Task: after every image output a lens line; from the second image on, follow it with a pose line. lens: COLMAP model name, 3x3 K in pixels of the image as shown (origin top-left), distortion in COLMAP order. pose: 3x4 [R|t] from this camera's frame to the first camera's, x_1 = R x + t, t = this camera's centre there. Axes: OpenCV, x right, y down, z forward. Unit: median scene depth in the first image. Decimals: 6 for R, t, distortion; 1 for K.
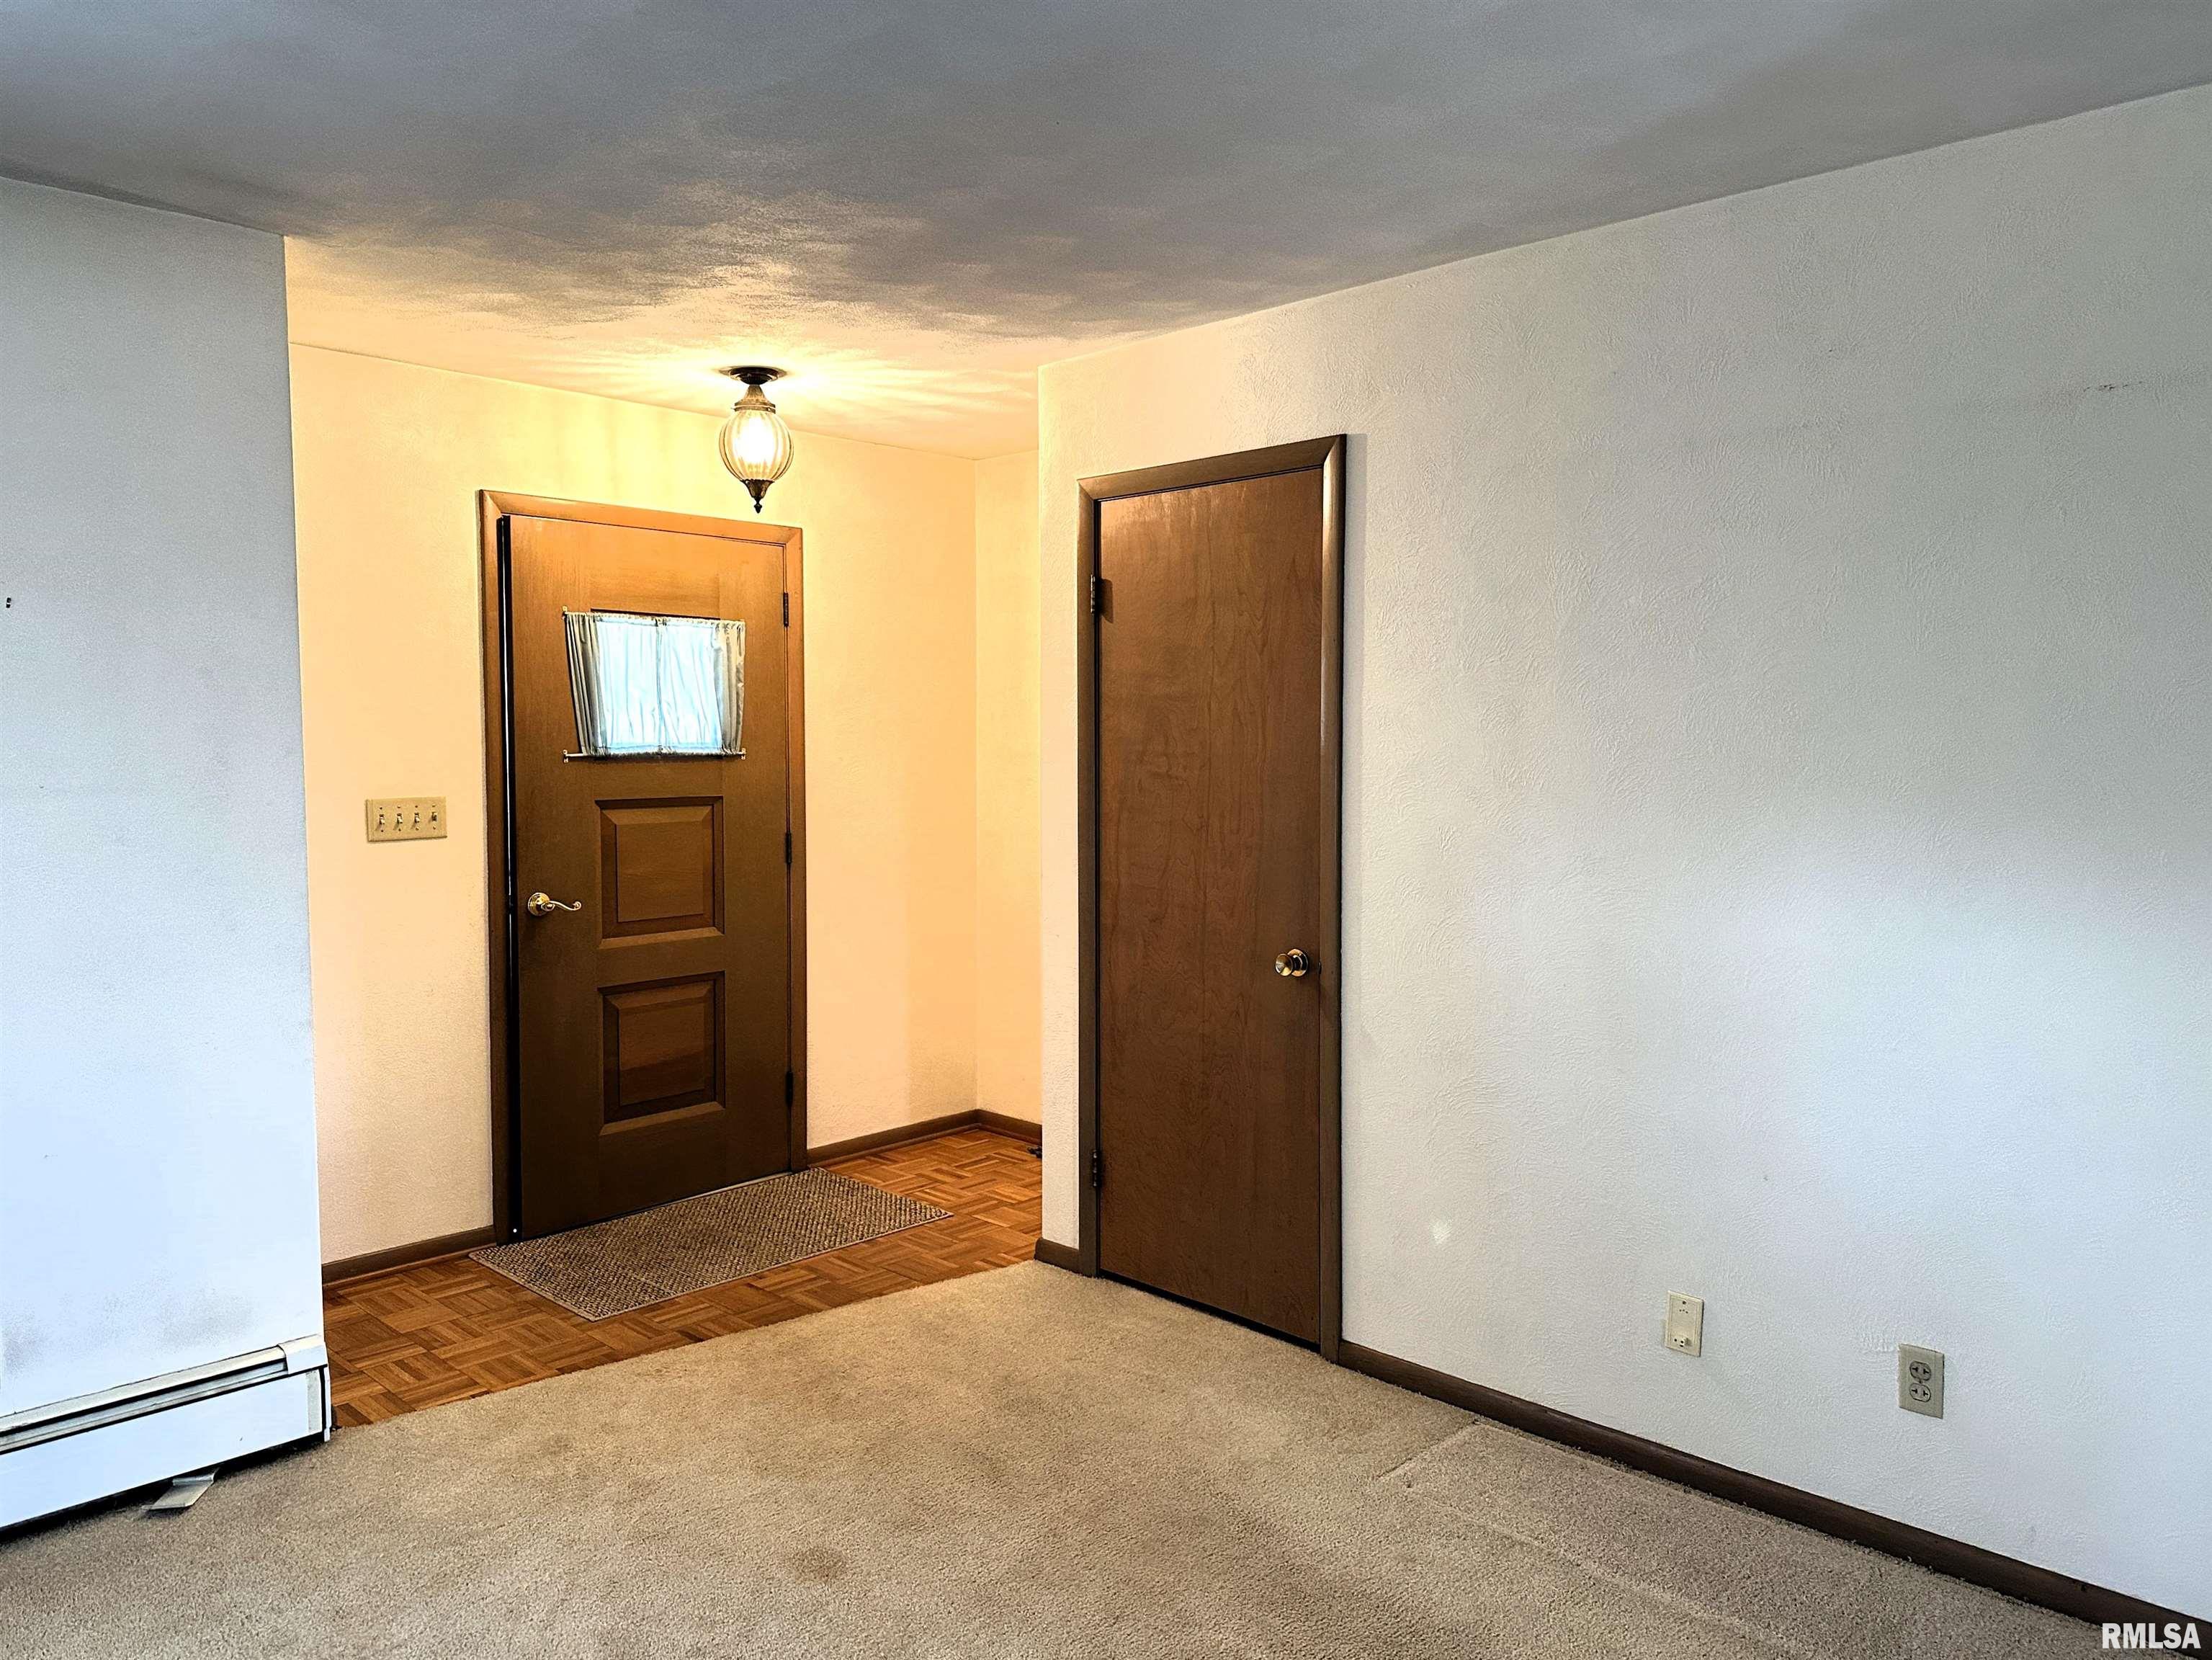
lens RADIAL K [[1597.4, 0, 1108.7], [0, 1597.4, 839.8], [0, 0, 1]] dist [0.155283, -0.162721]
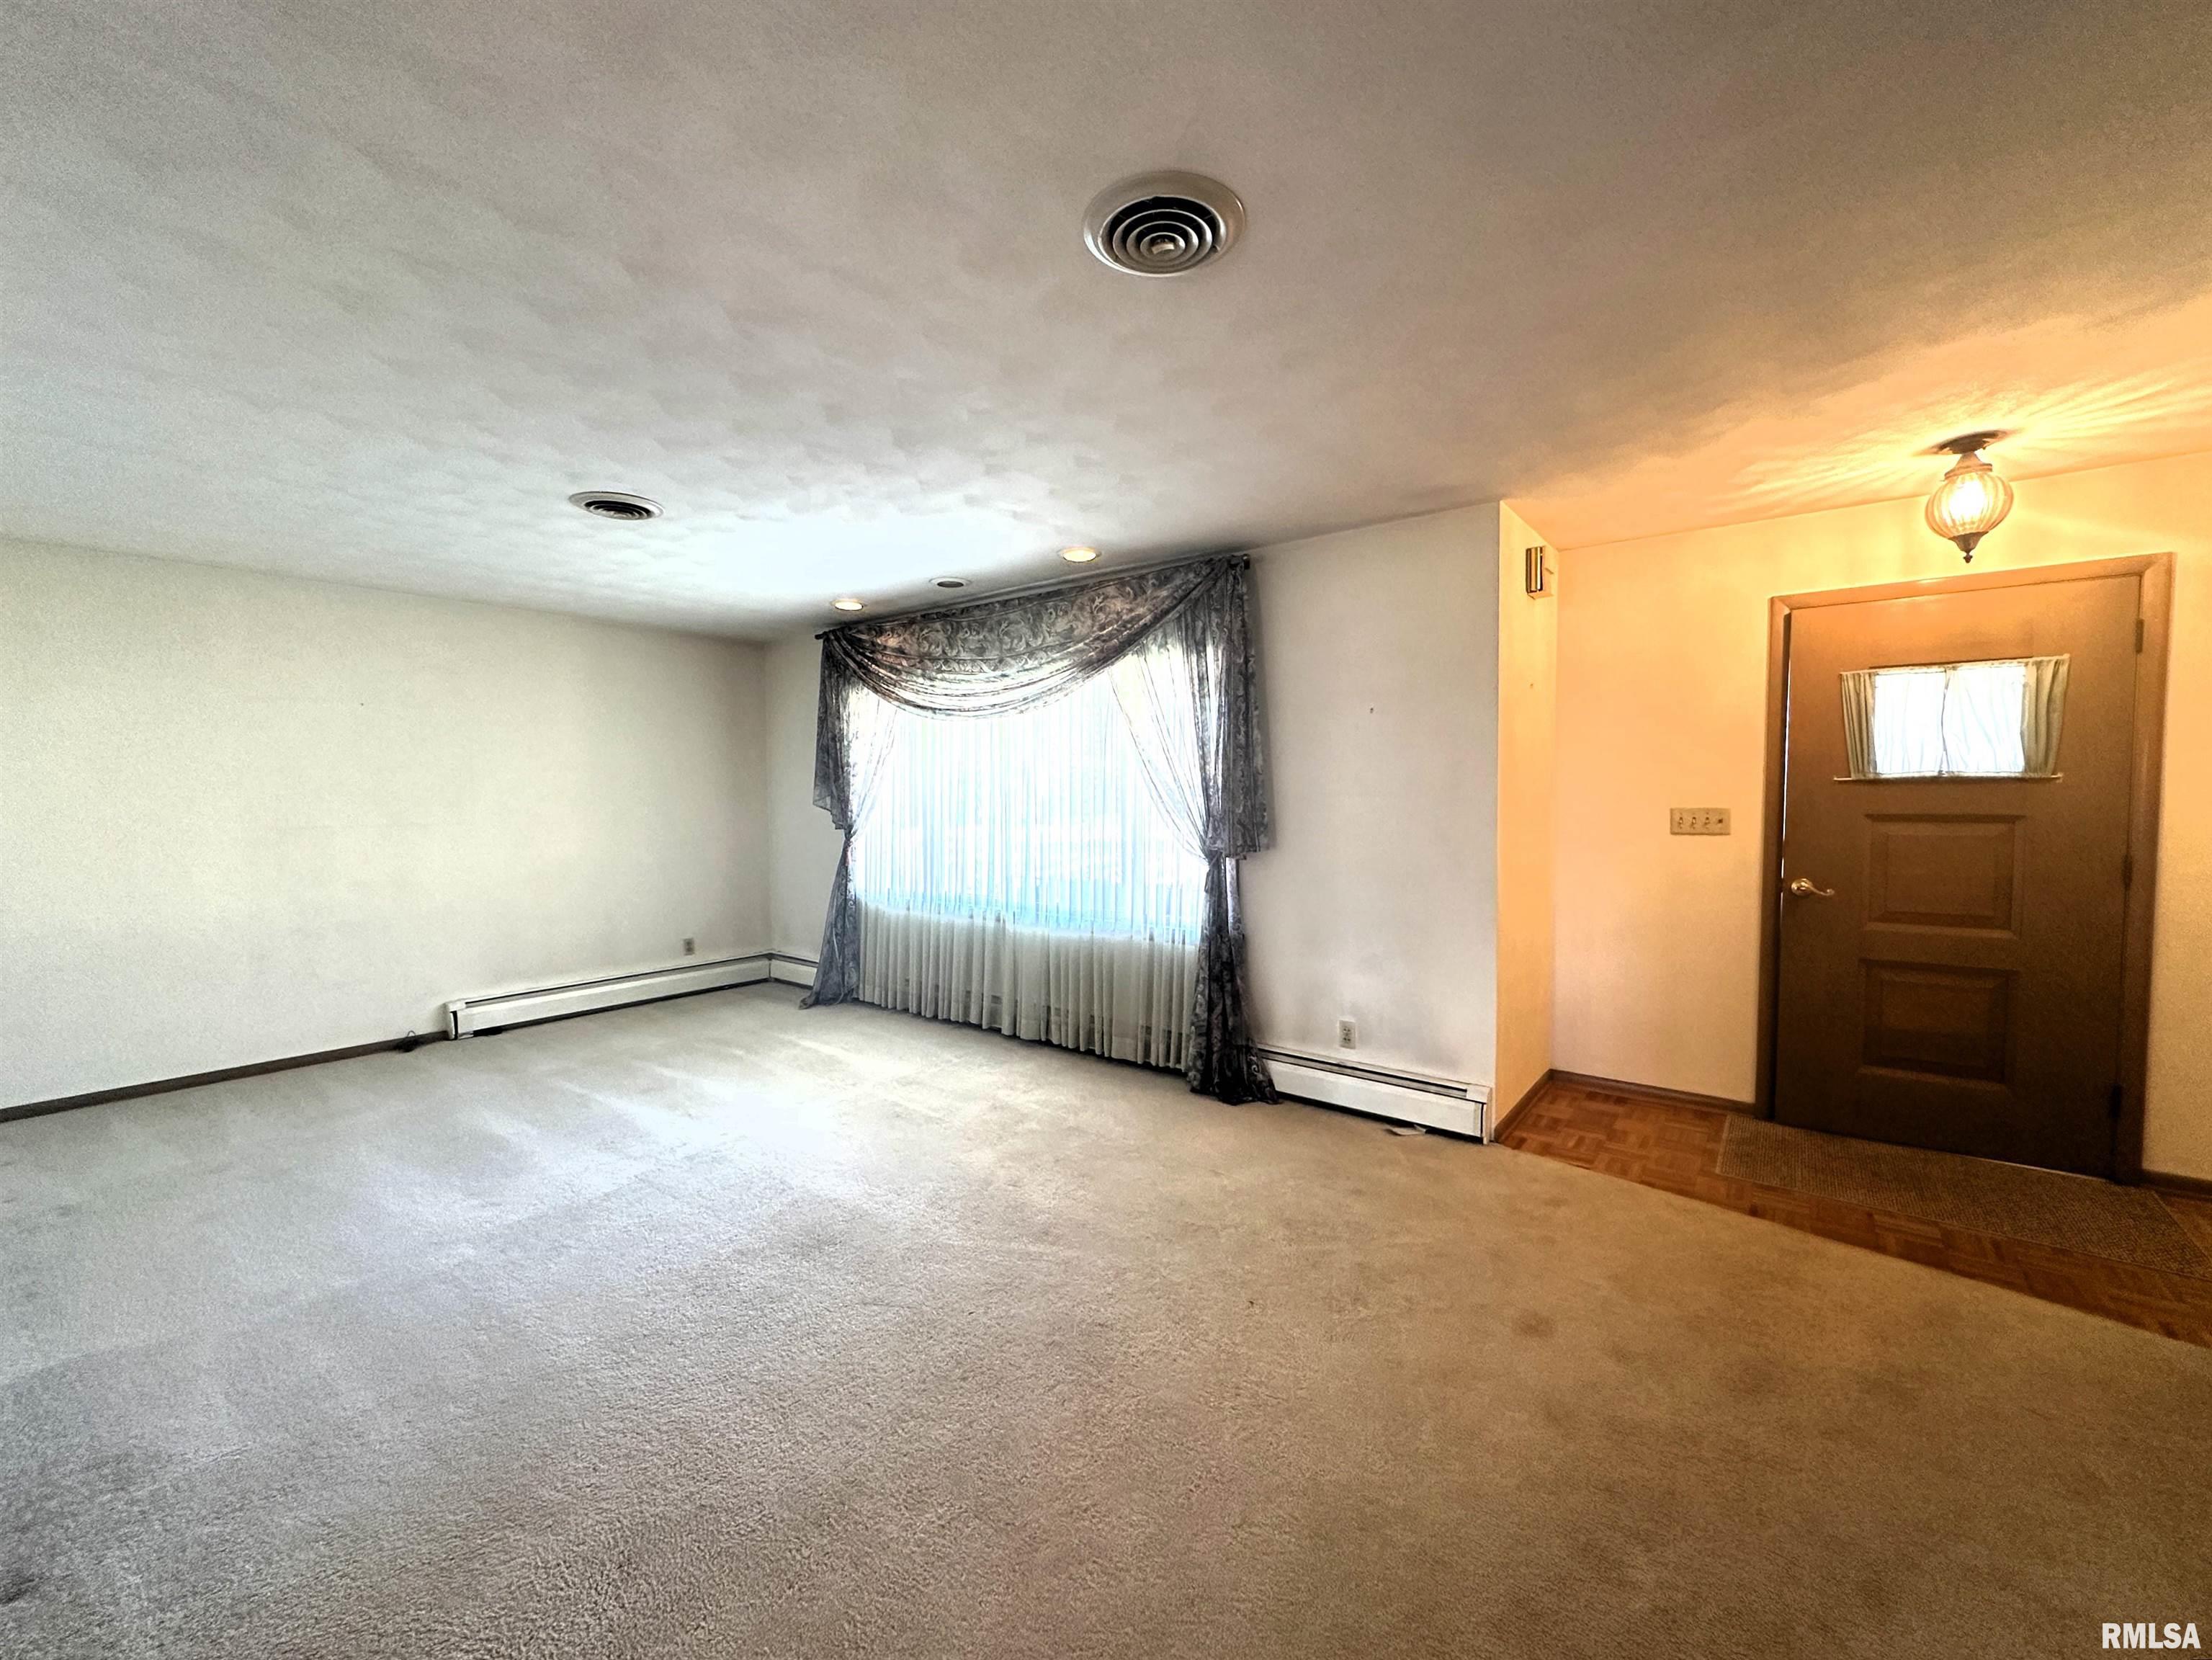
lens RADIAL K [[908.5, 0, 1104.1], [0, 908.5, 832.3], [0, 0, 1]] dist [-0.000381, -0.000379]
pose [[0.097207, 0.039220, -0.994491, 0.368460], [-0.064774, 0.997354, 0.033002, 0.006048], [0.993154, 0.061209, 0.099490, 0.340643]]
